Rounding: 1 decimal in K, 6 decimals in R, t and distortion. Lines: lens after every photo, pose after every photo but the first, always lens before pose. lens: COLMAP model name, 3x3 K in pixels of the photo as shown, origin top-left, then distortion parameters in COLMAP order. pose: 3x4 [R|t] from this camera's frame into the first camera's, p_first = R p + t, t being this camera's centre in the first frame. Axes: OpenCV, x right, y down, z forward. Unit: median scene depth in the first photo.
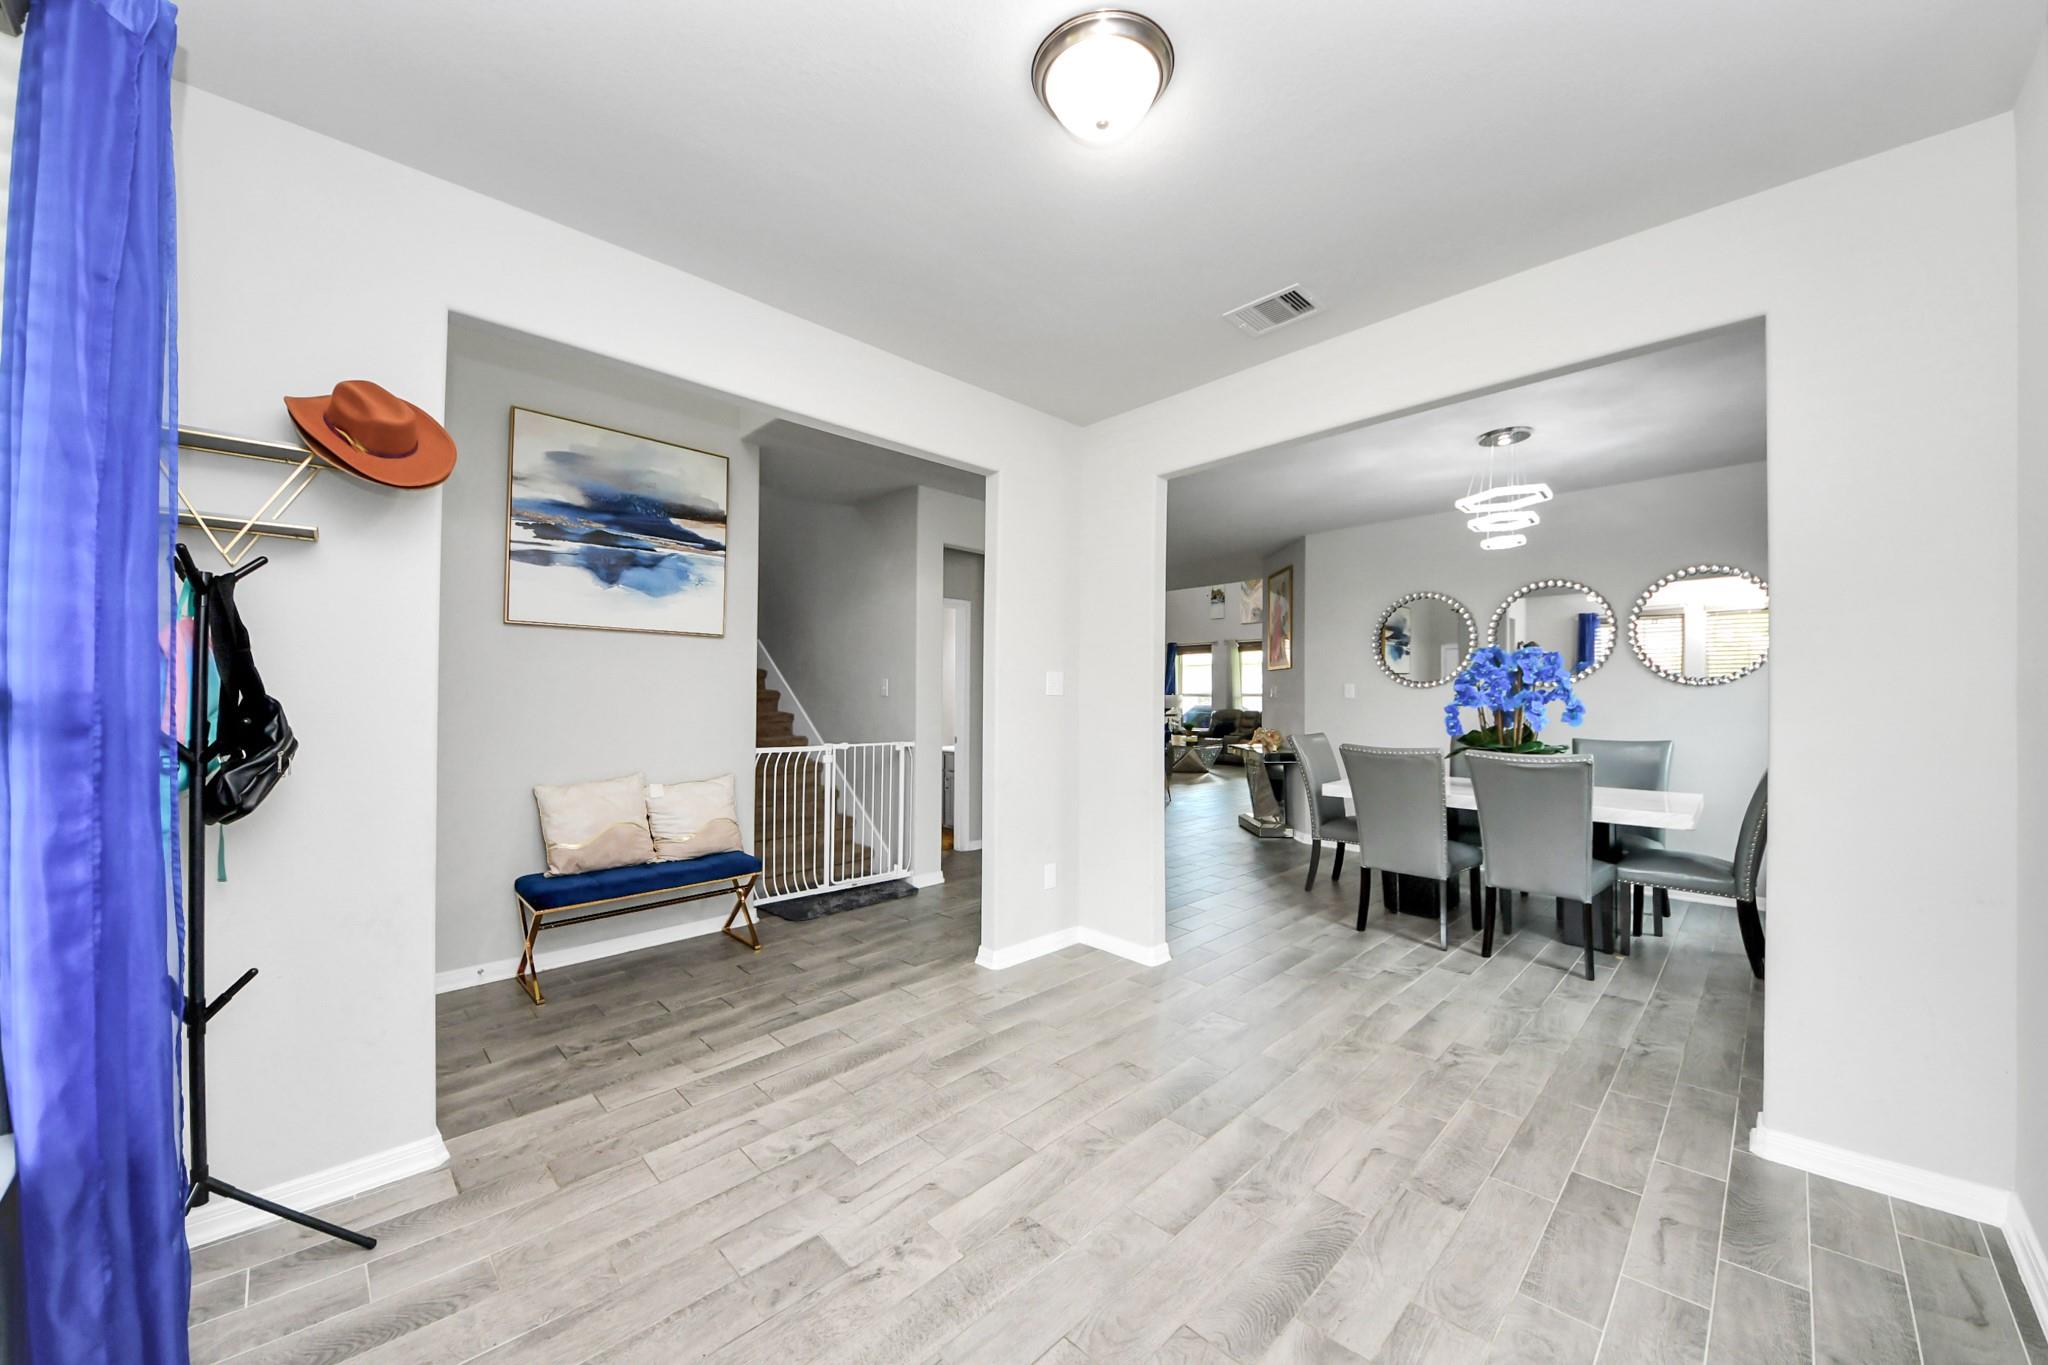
lens RADIAL K [[750.4, 0, 1034.5], [0, 750.4, 687.0], [0, 0, 1]] dist [0.012404, -0.012144]
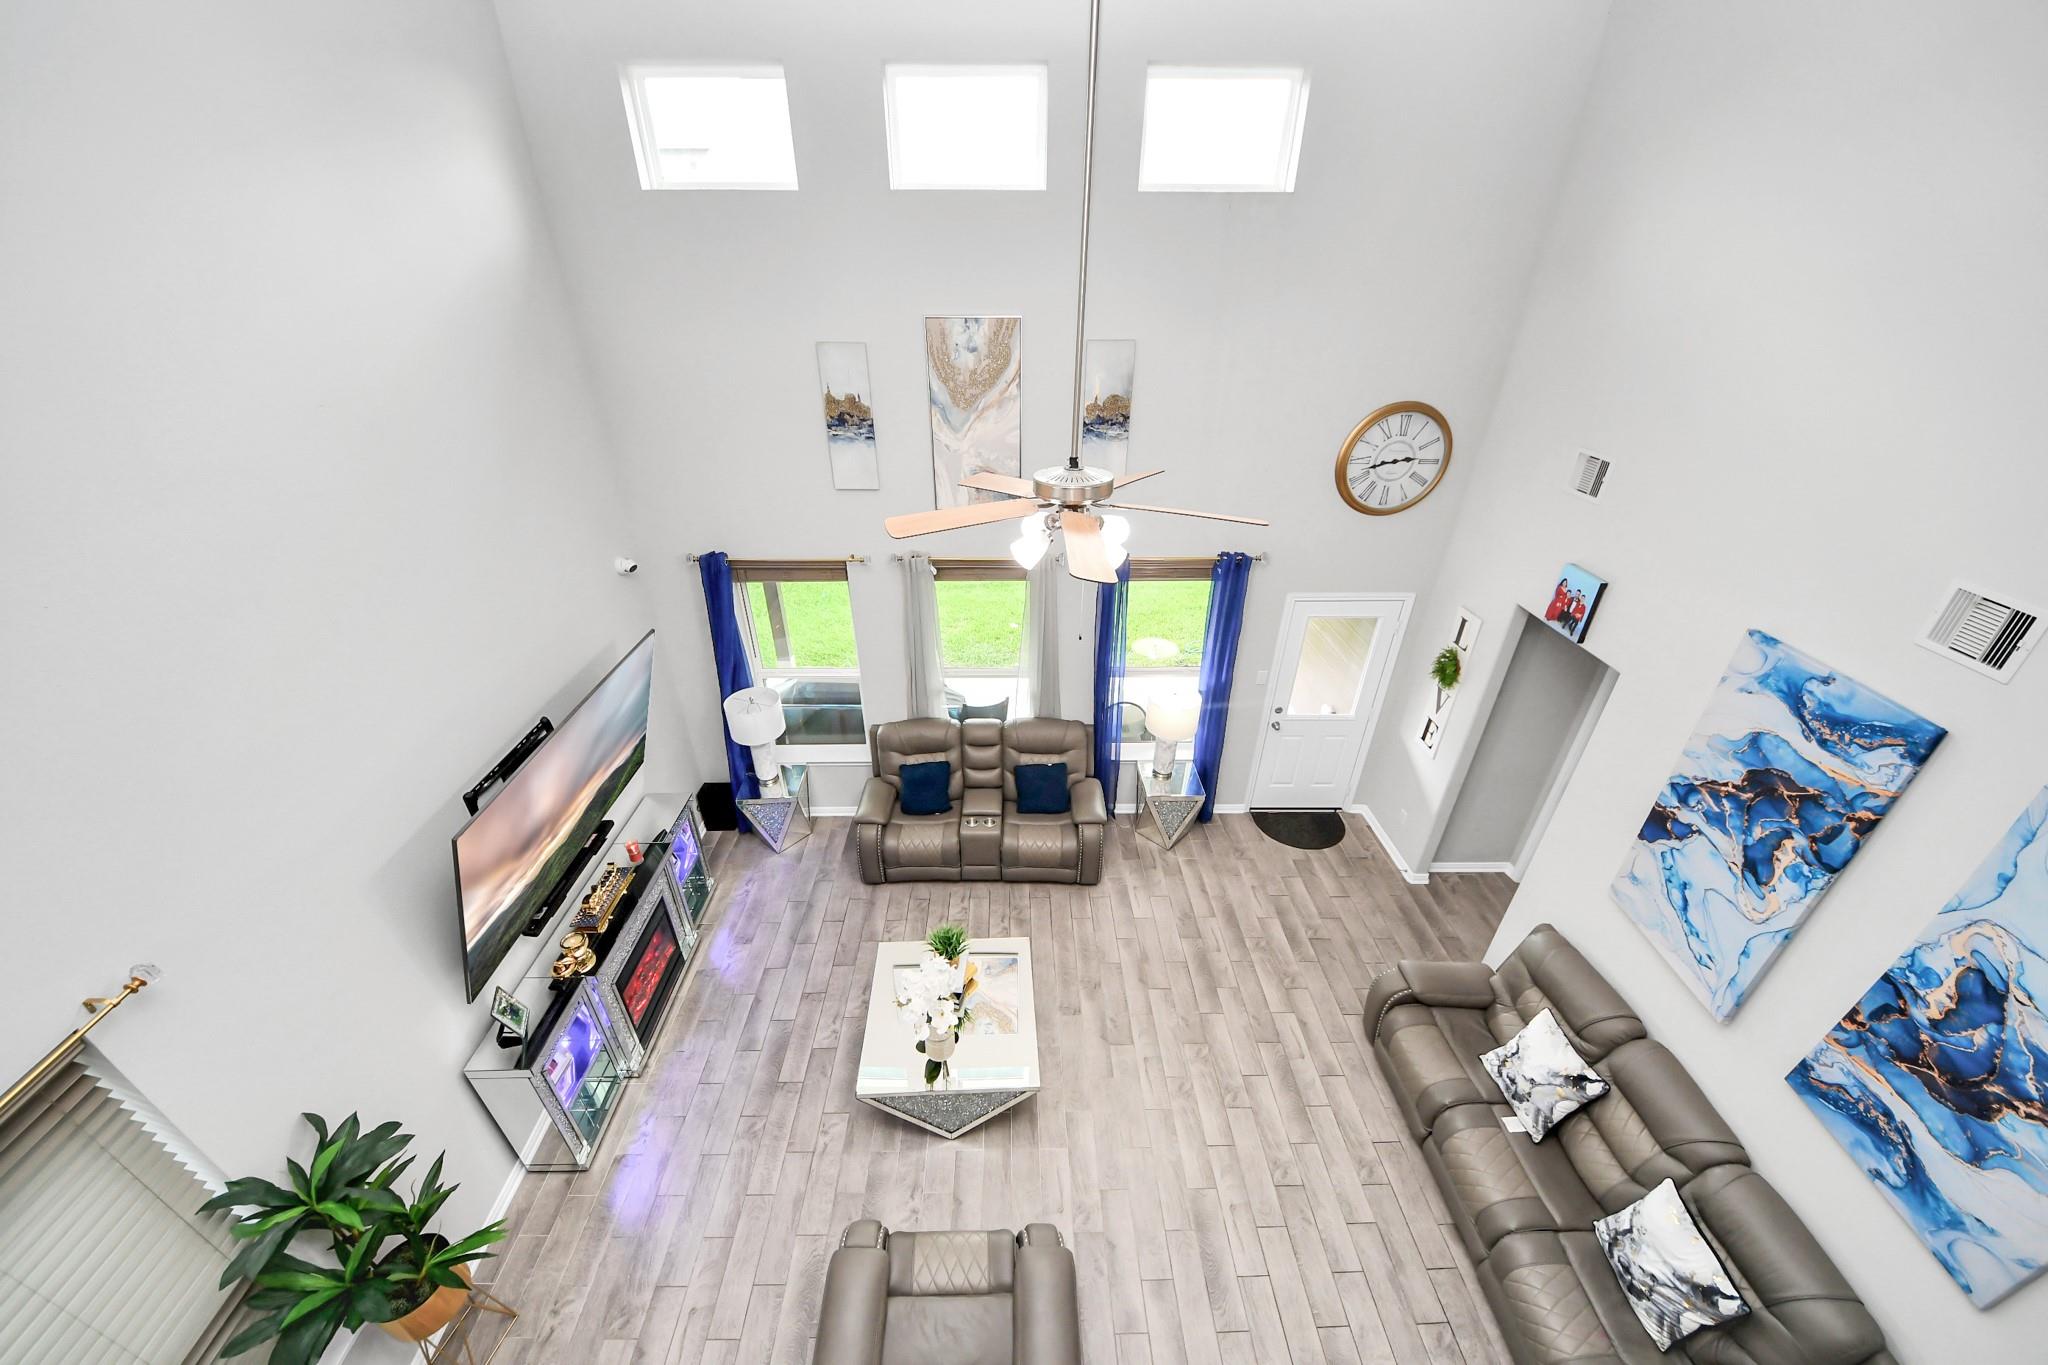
lens RADIAL K [[736.8, 0, 1003.9], [0, 736.8, 683.3], [0, 0, 1]] dist [0.012815, -0.011155]
pose [[0.698453, -0.365957, 0.615011, 0.214803], [-0.002937, 0.857894, 0.513818, -0.728647], [-0.715650, -0.360684, 0.598124, 2.826634]]
